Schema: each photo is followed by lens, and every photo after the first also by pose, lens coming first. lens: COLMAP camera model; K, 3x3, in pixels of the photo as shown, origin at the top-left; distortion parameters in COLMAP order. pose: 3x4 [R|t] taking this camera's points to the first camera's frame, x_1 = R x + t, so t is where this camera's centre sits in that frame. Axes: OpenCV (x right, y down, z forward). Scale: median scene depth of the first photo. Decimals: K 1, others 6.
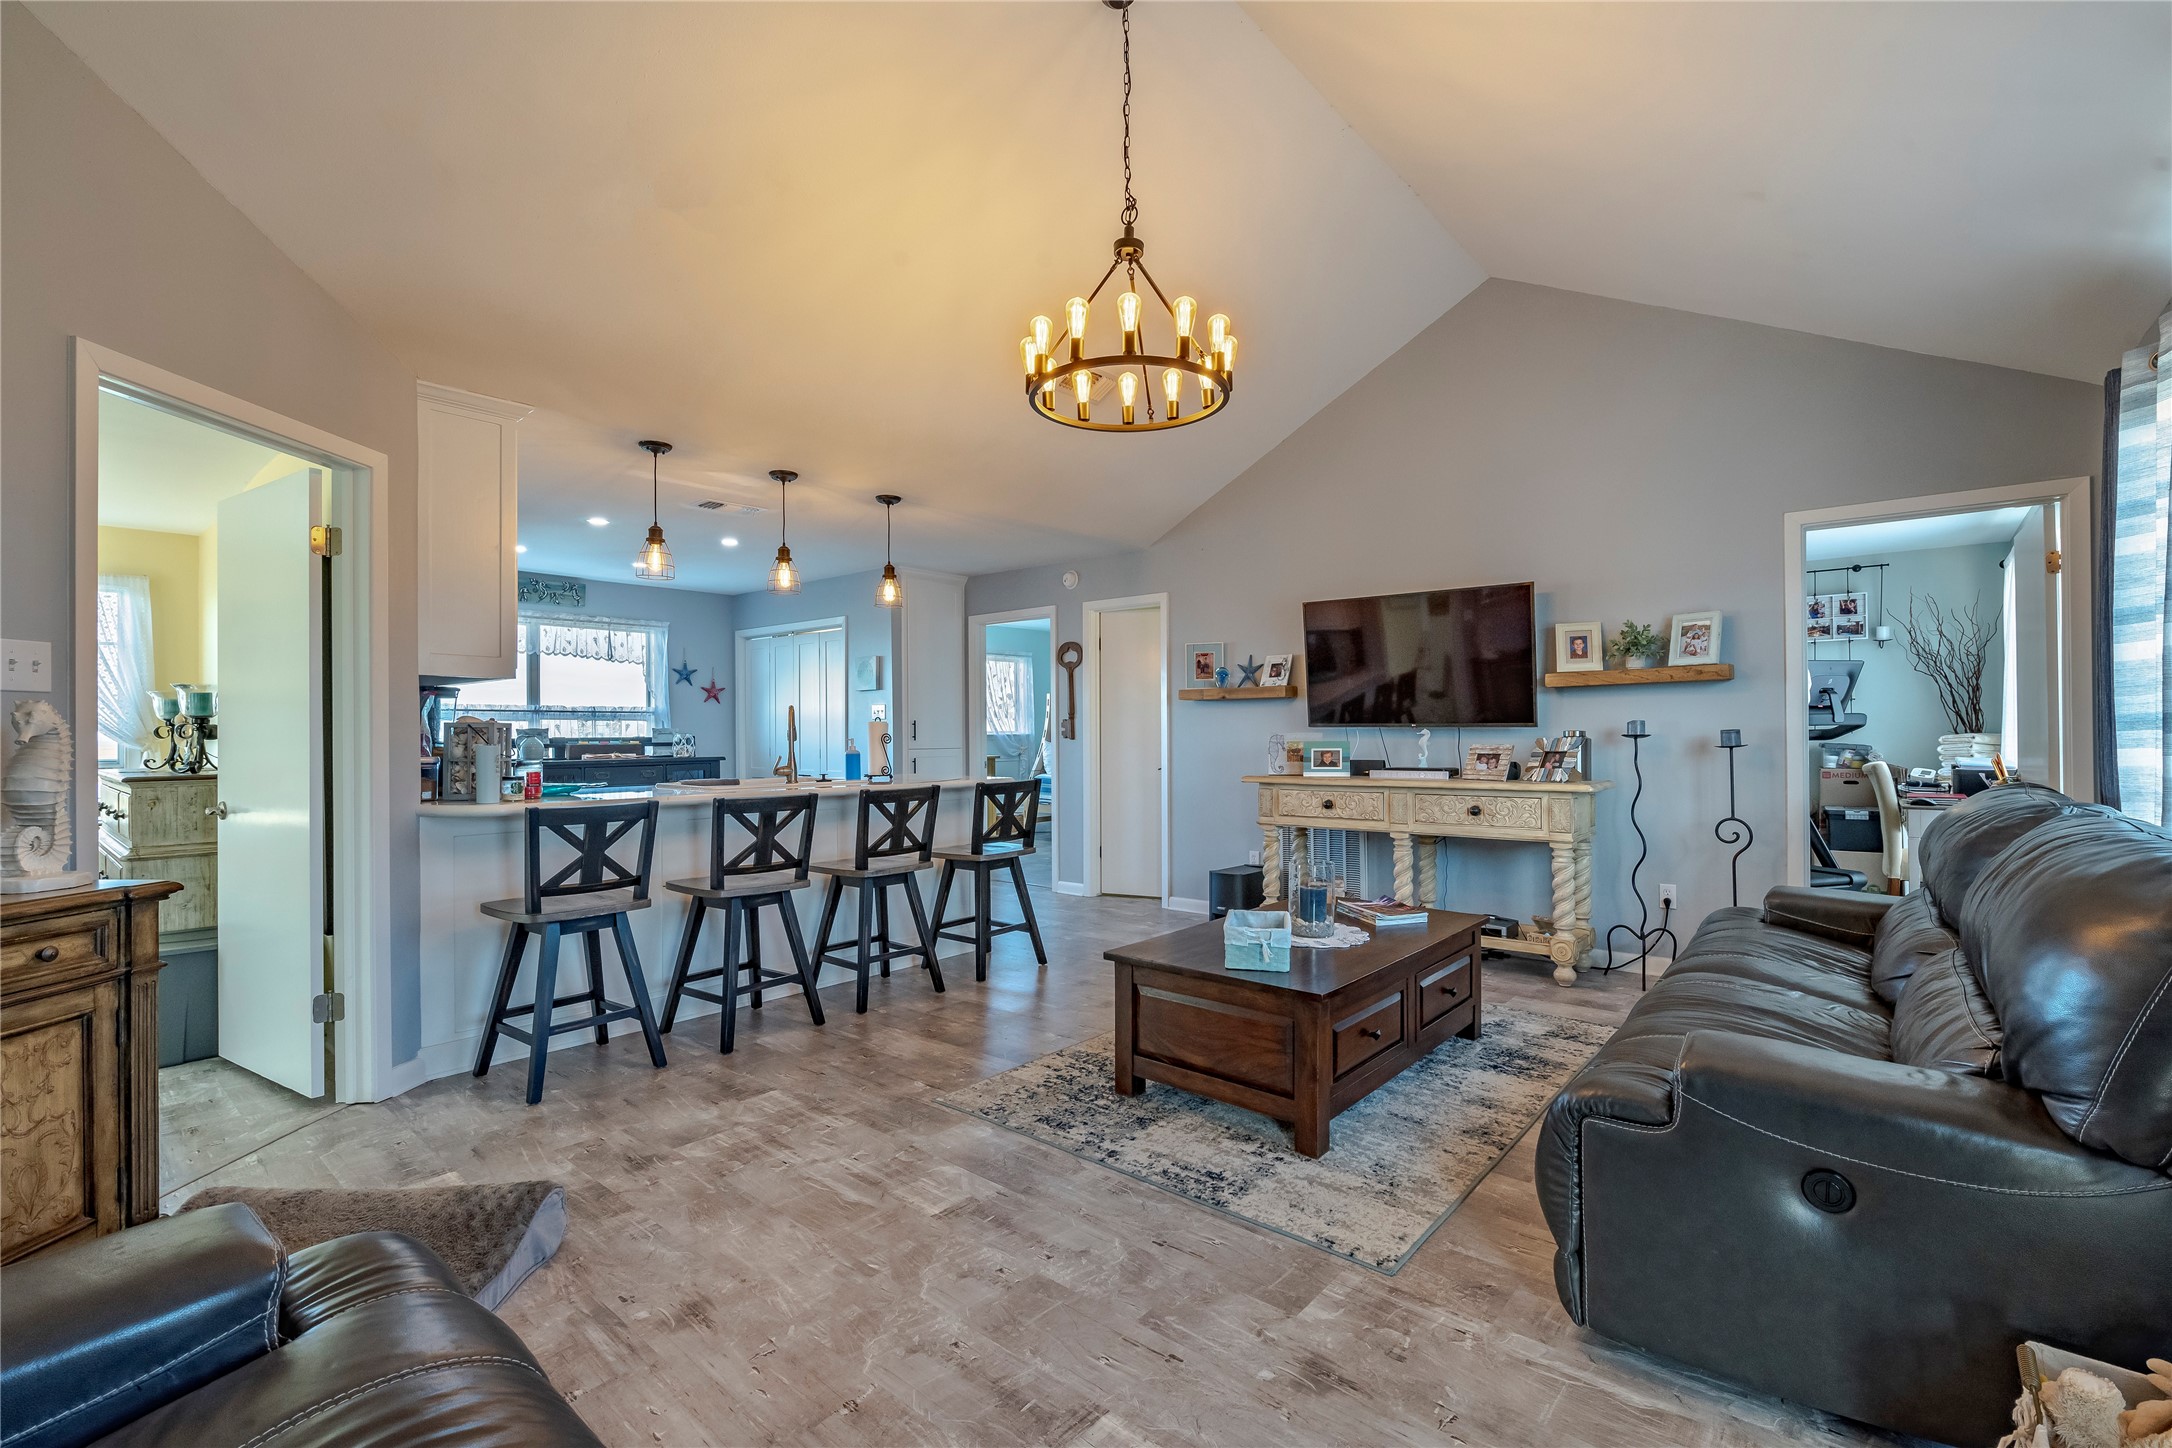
lens RADIAL K [[942.3, 0, 1095.0], [0, 942.3, 729.4], [0, 0, 1]] dist [-0.008340, -0.000749]
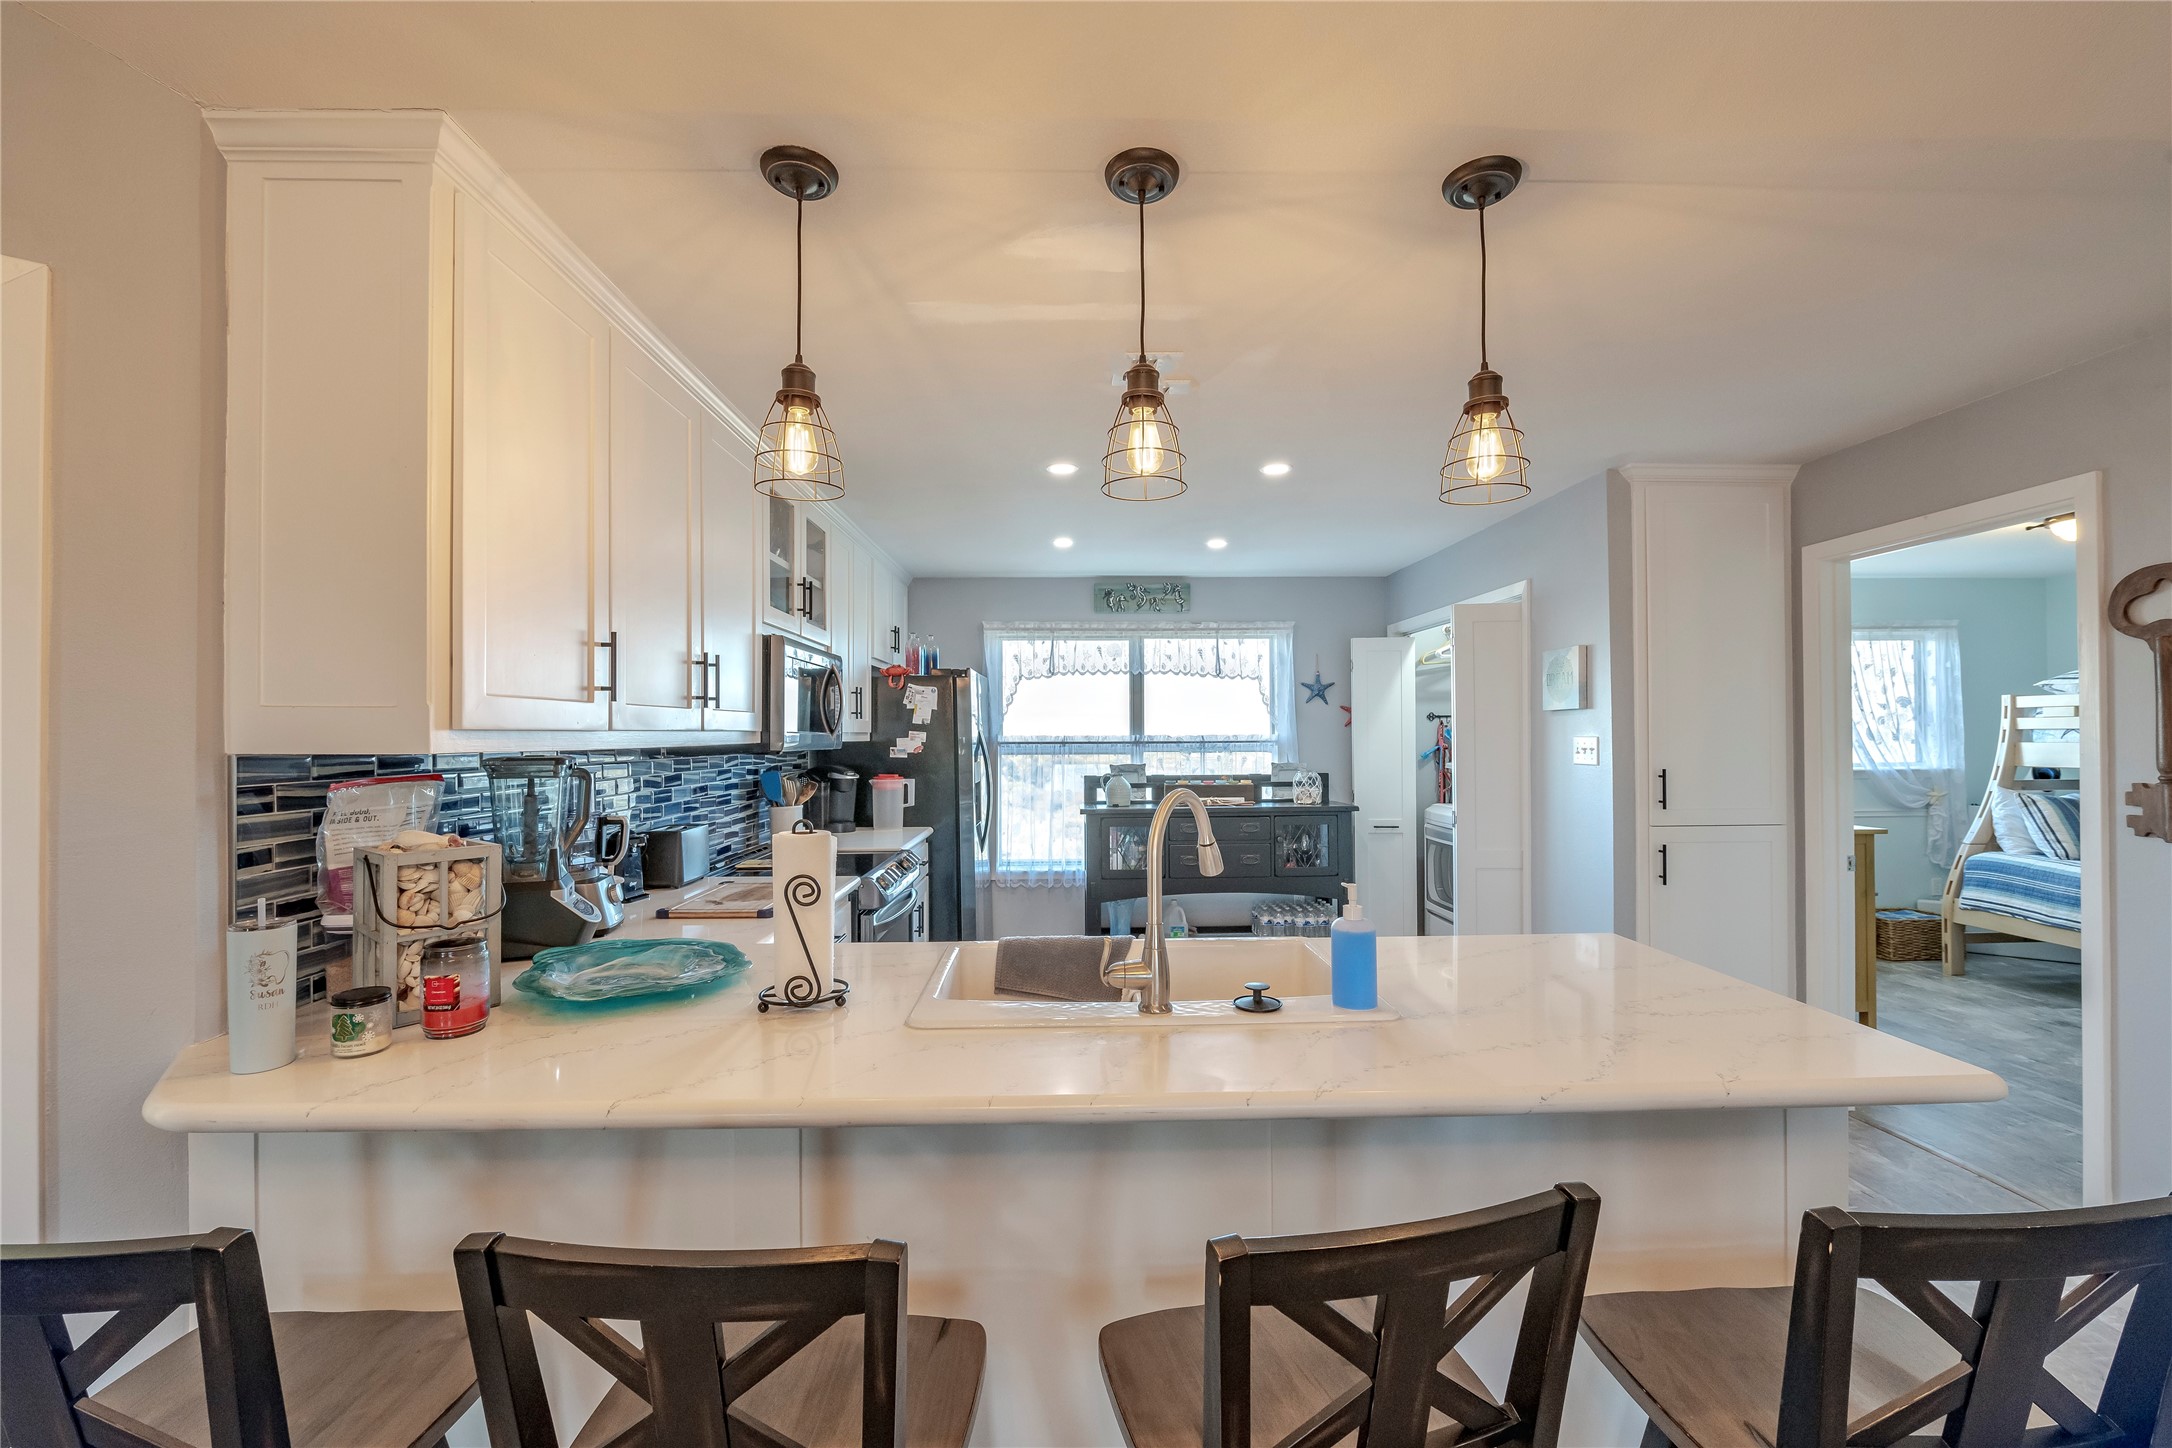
lens RADIAL K [[857.7, 0, 1096.3], [0, 857.7, 731.0], [0, 0, 1]] dist [-0.007886, -0.000387]
pose [[0.670431, -0.001863, -0.741969, -0.064253], [0.004352, 0.999990, 0.001421, -0.035356], [0.741959, -0.004182, 0.670432, 0.532097]]
